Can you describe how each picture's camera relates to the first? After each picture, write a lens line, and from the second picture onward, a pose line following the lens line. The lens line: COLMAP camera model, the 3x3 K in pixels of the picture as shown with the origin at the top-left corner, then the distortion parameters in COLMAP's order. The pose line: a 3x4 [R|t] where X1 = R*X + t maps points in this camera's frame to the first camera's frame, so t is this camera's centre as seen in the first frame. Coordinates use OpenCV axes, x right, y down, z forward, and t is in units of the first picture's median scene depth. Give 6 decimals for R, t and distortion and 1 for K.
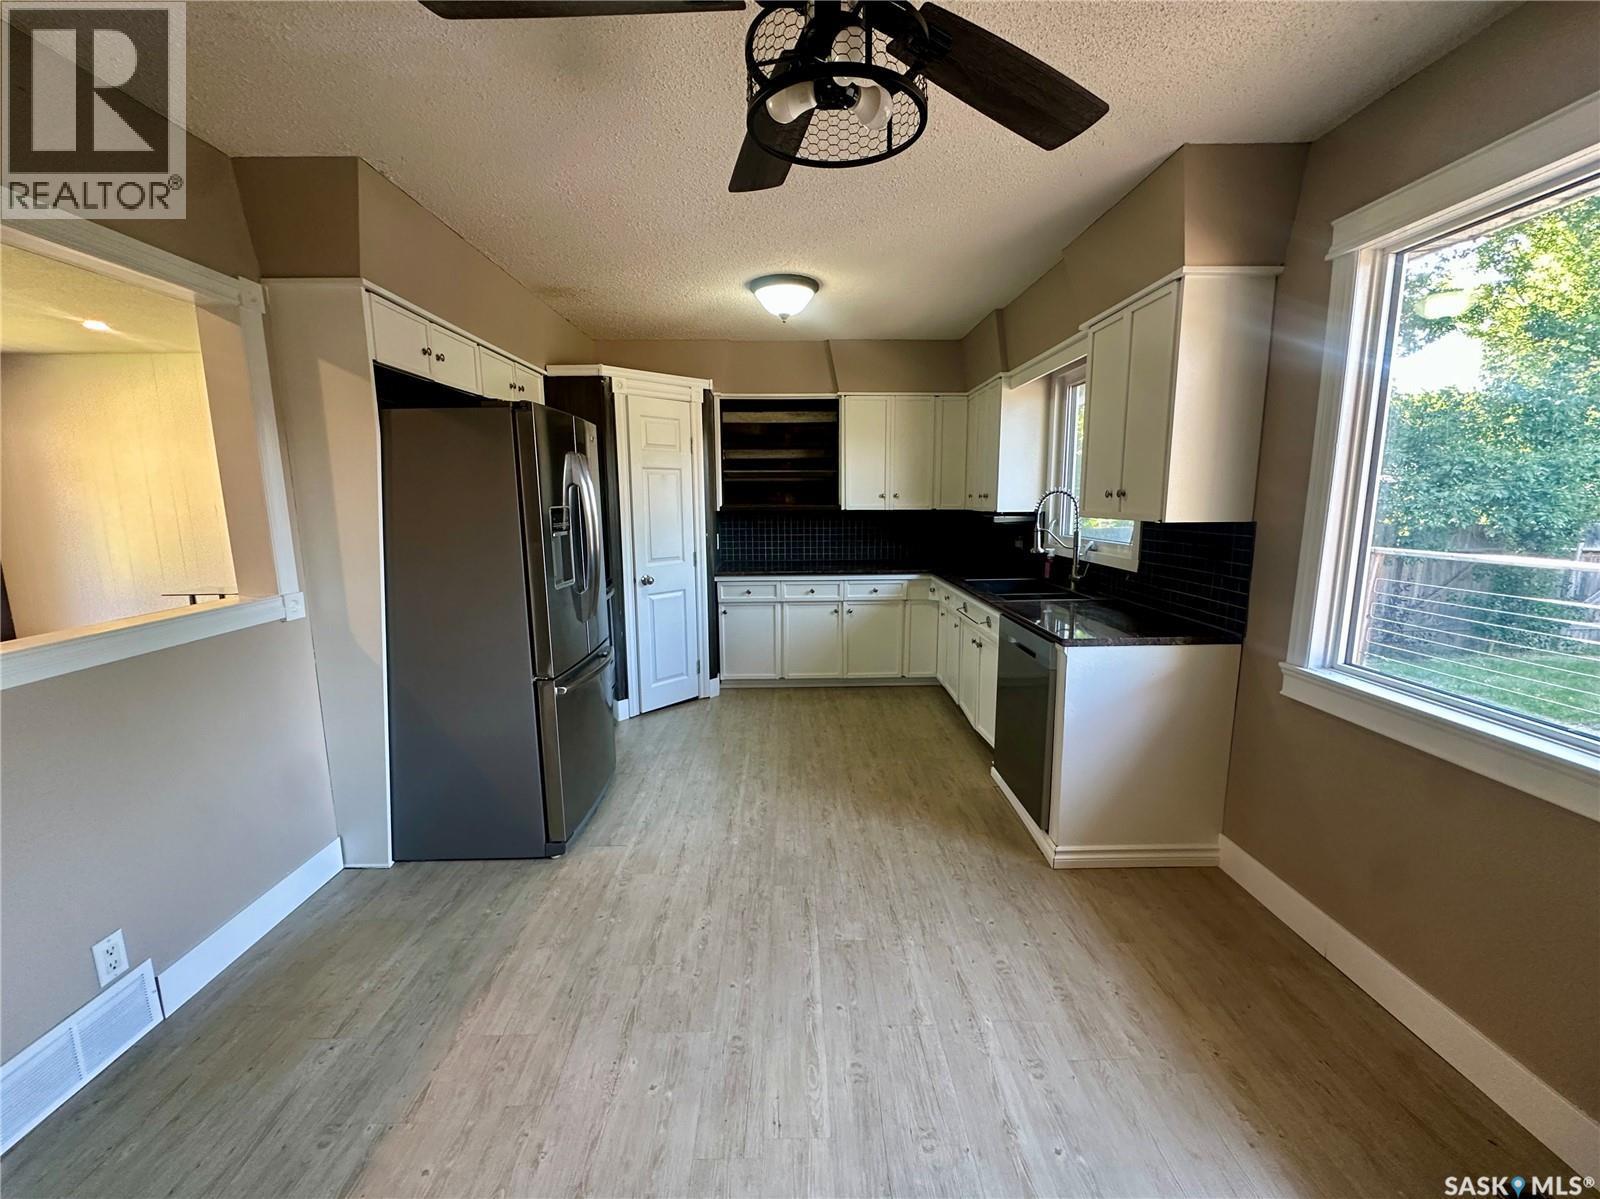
lens RADIAL K [[648.9, 0, 798.6], [0, 648.9, 598.4], [0, 0, 1]] dist [-0.002237, 0.000042]
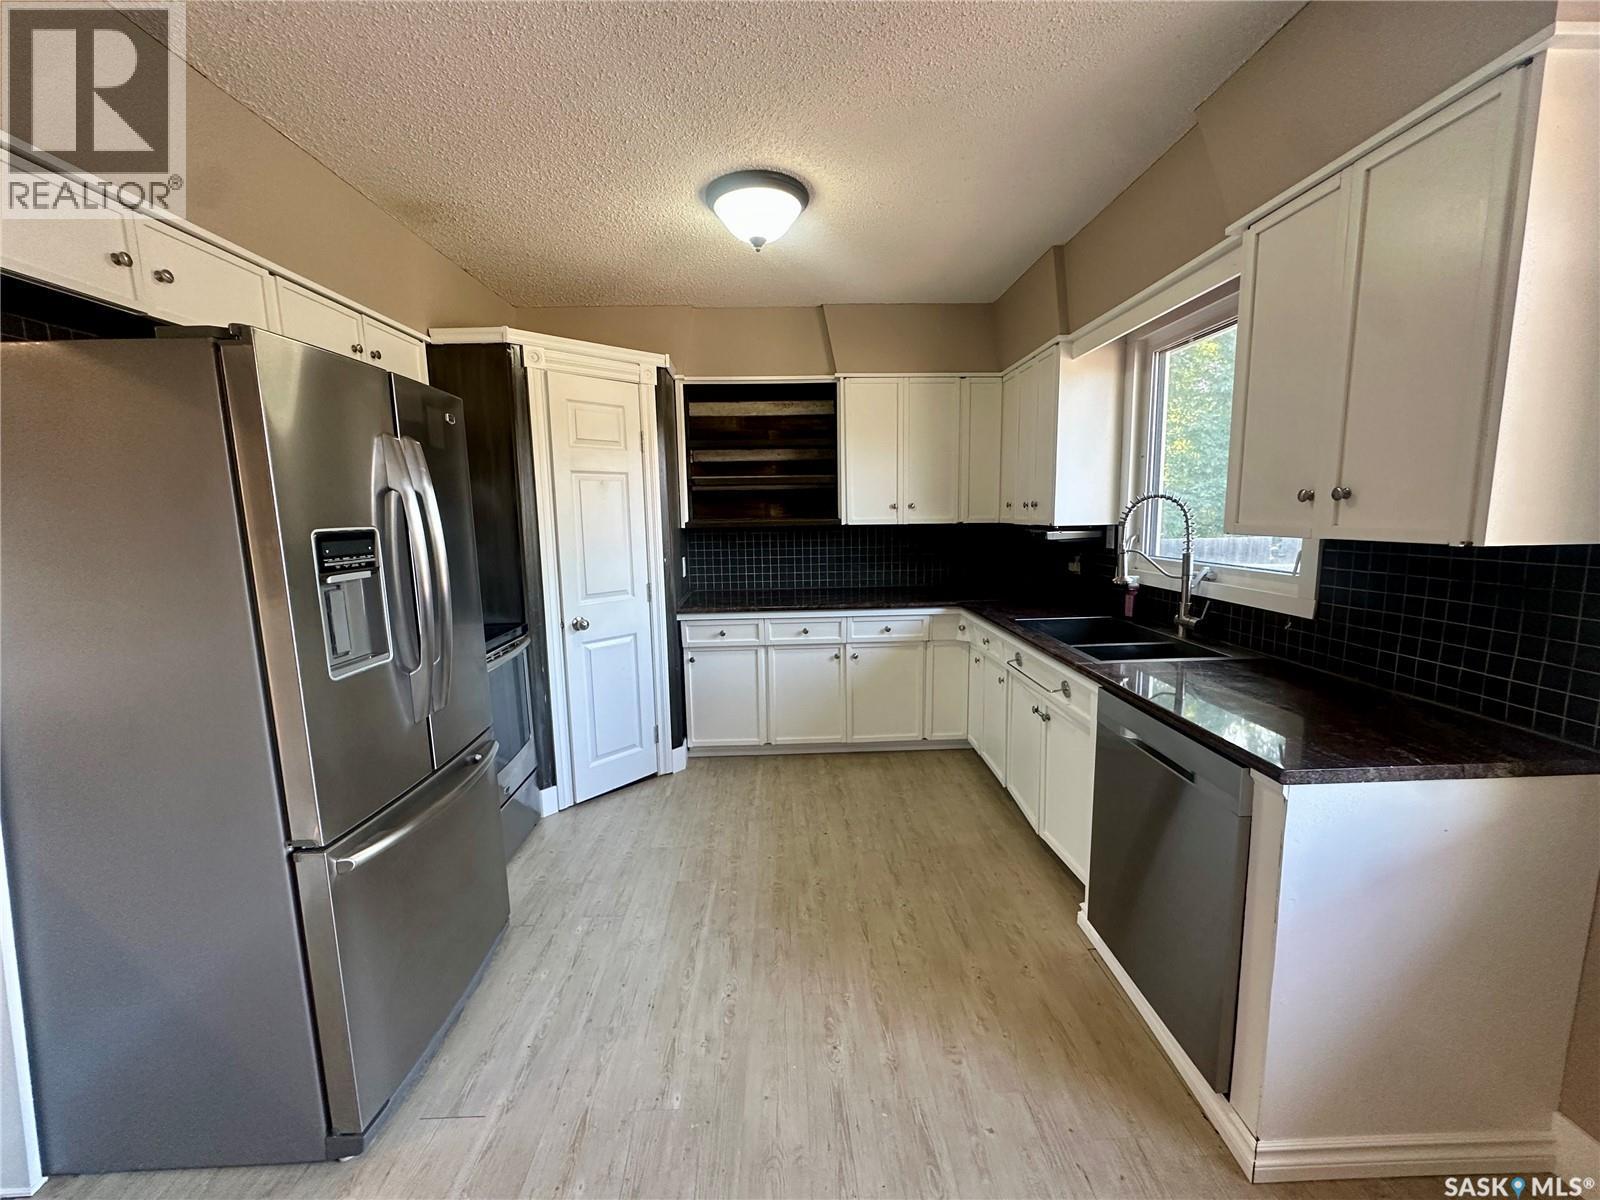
lens RADIAL K [[637.9, 0, 800.0], [0, 637.9, 600.0], [0, 0, 1]] dist [-0.002322, 0.000341]
pose [[0.999873, -0.012680, 0.009627, 0.009169], [0.012833, 0.999790, -0.015975, -0.043202], [-0.009422, 0.016097, 0.999826, 0.293815]]
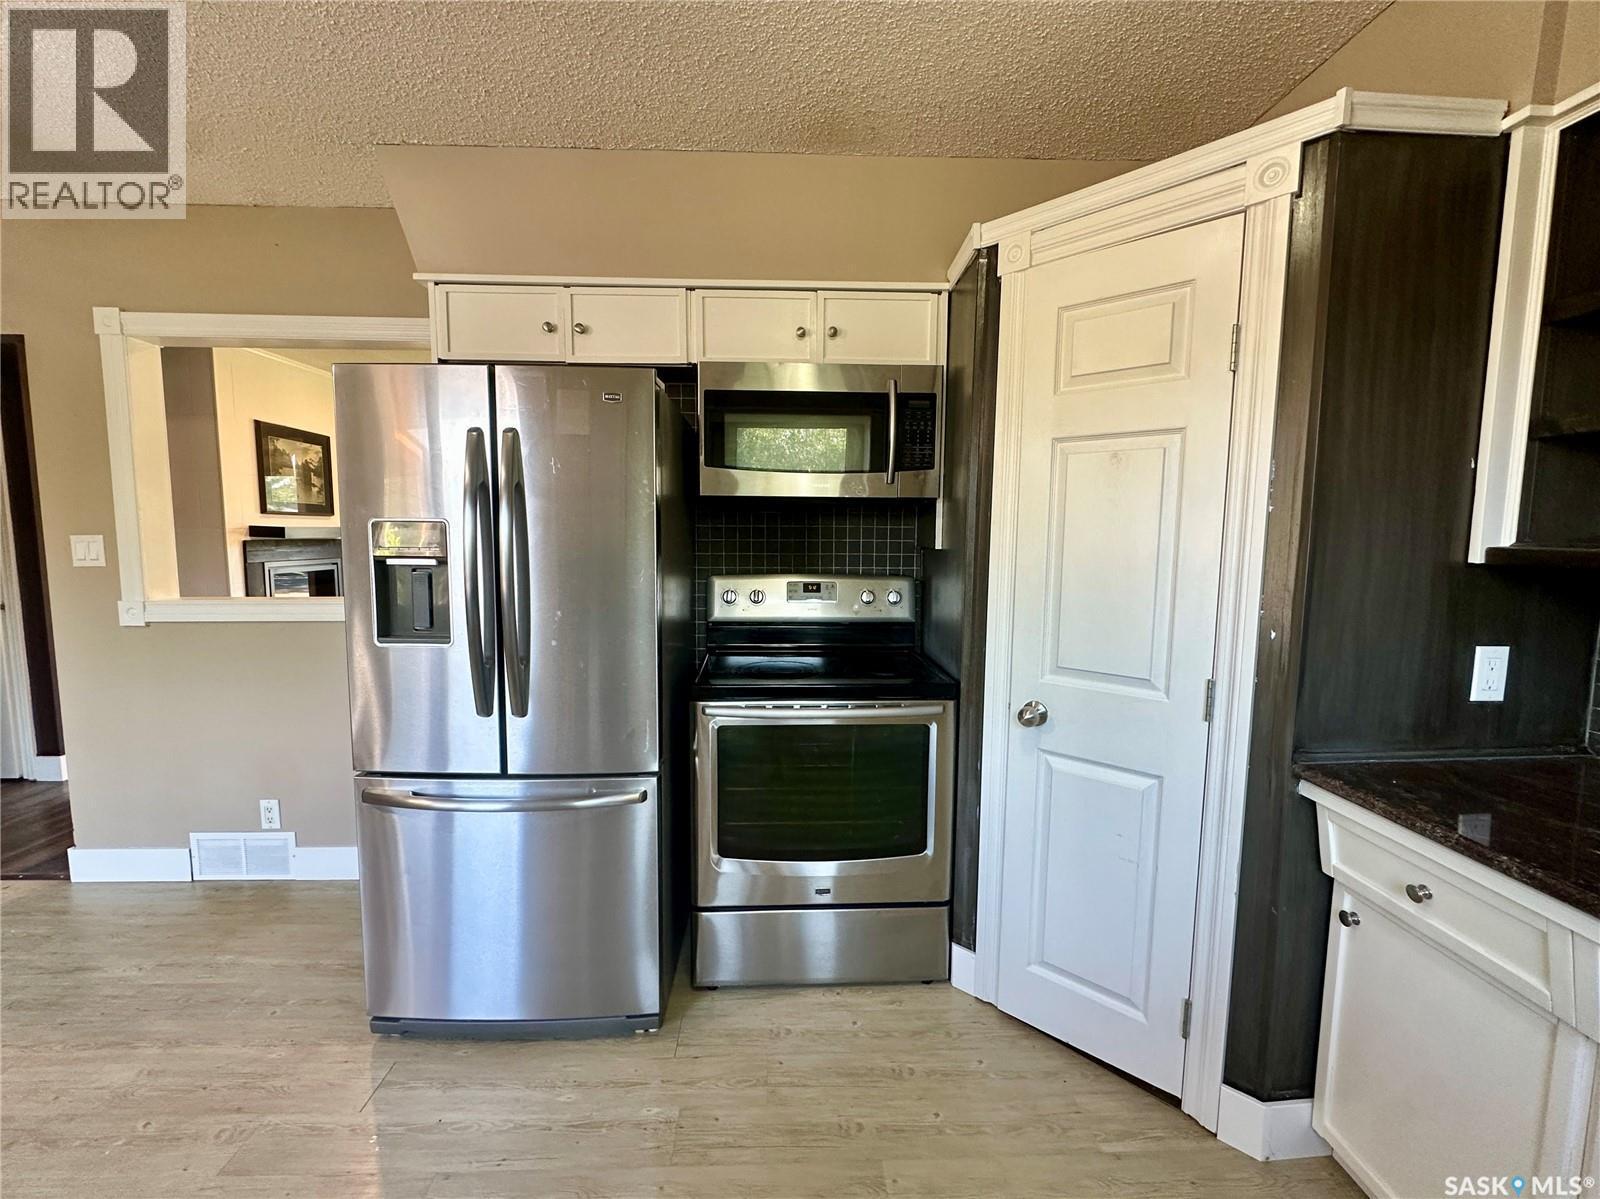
lens RADIAL K [[672.9, 0, 799.4], [0, 672.9, 593.8], [0, 0, 1]] dist [-0.003660, 0.000022]
pose [[0.013474, 0.106068, -0.994268, 0.189813], [-0.163021, 0.981287, 0.102474, -0.129736], [0.986531, 0.160705, 0.030513, 0.884567]]
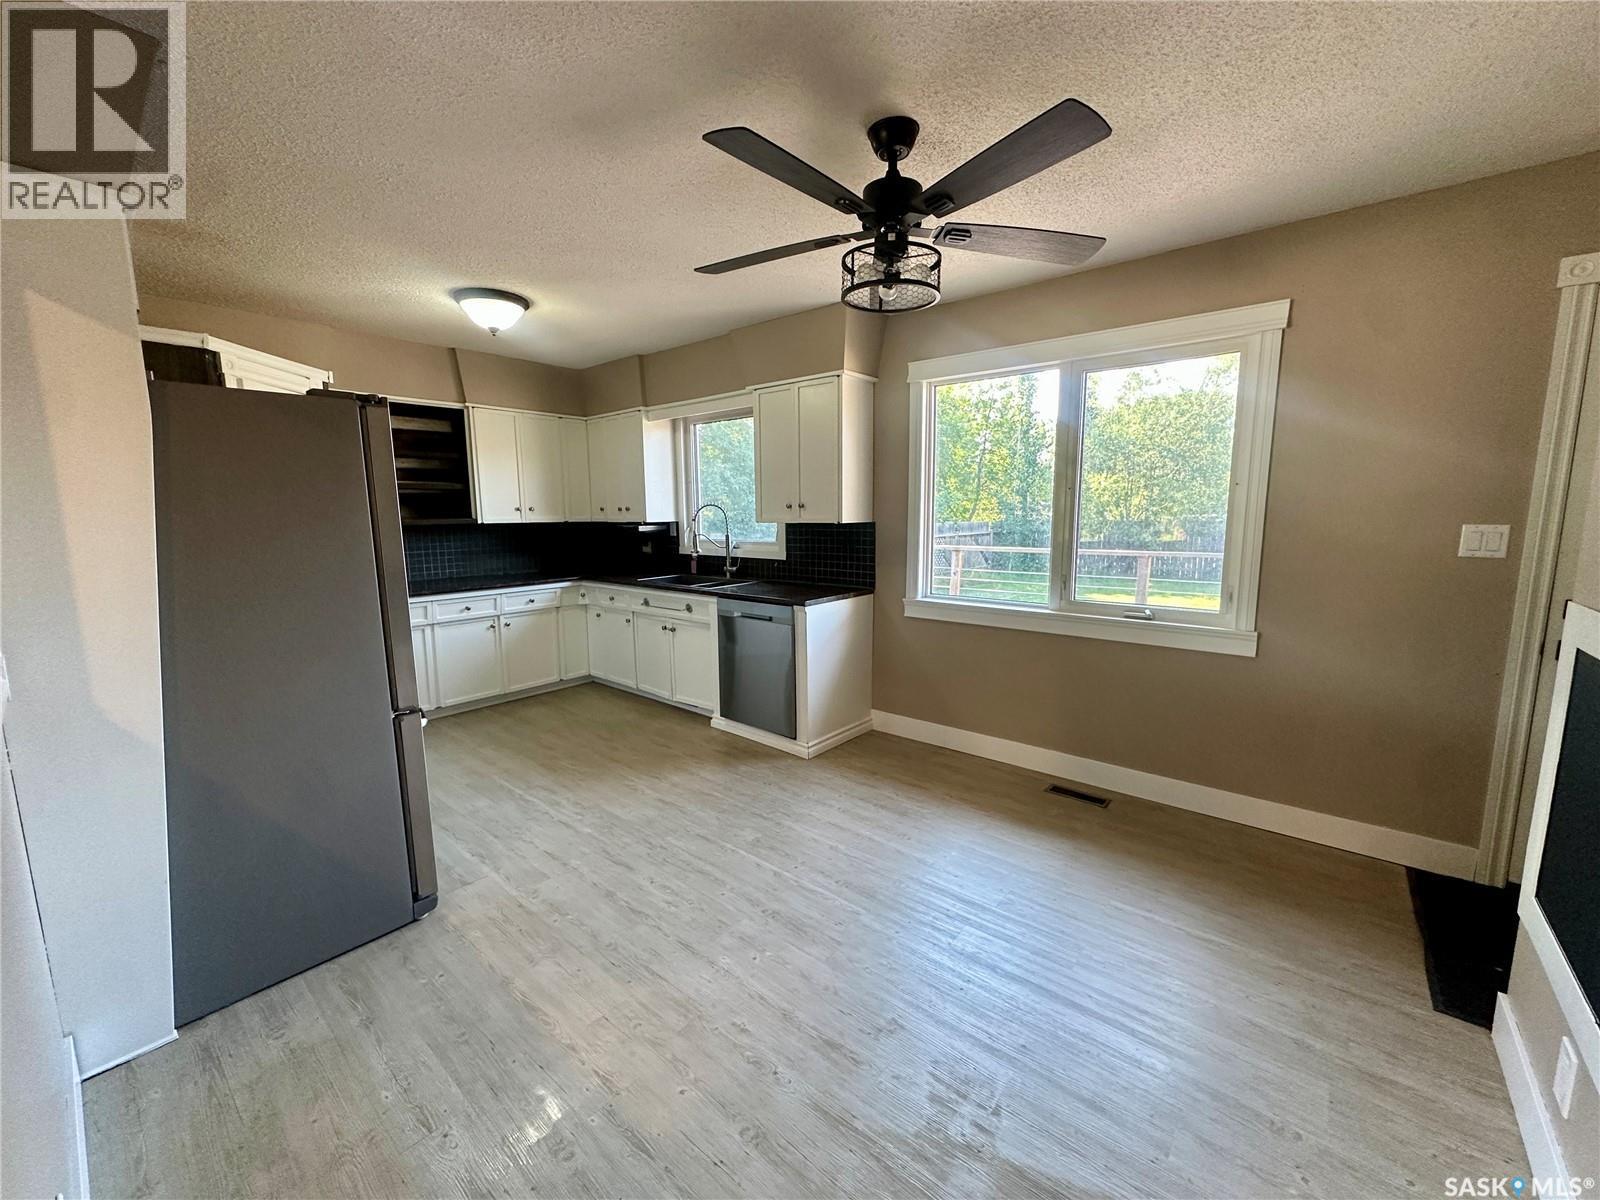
lens RADIAL K [[637.9, 0, 800.0], [0, 637.9, 600.0], [0, 0, 1]] dist [-0.002322, 0.000341]
pose [[0.661094, -0.104248, 0.743025, -0.418978], [0.119867, 0.992256, 0.032566, 0.005373], [-0.740666, 0.067535, 0.668470, 0.013079]]
